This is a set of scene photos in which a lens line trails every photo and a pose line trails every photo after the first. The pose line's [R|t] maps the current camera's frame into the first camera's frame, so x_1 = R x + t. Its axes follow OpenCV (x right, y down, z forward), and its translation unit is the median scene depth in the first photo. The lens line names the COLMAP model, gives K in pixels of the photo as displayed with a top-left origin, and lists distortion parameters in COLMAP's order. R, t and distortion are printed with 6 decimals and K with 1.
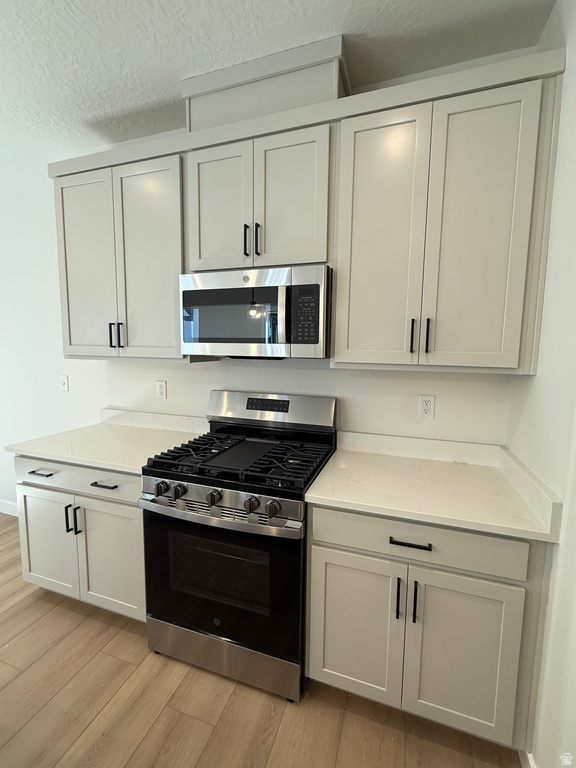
lens RADIAL K [[340.3, 0, 288.0], [0, 340.3, 384.0], [0, 0, 1]] dist [0.001151, -0.000359]
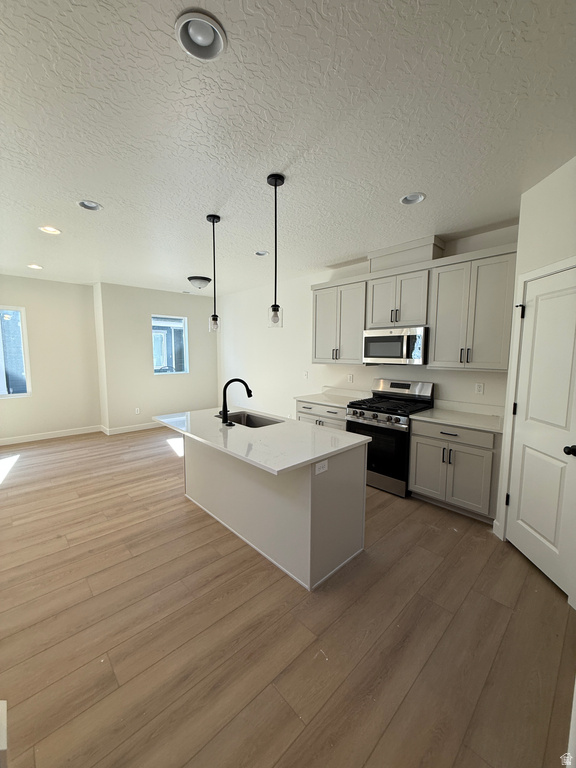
lens RADIAL K [[307.0, 0, 285.4], [0, 307.0, 379.2], [0, 0, 1]] dist [-0.003157, -0.000006]
pose [[0.881828, 0.033082, -0.470410, 0.267682], [-0.044779, 0.998903, -0.013695, 0.098789], [0.469441, 0.033141, 0.882342, -1.354054]]
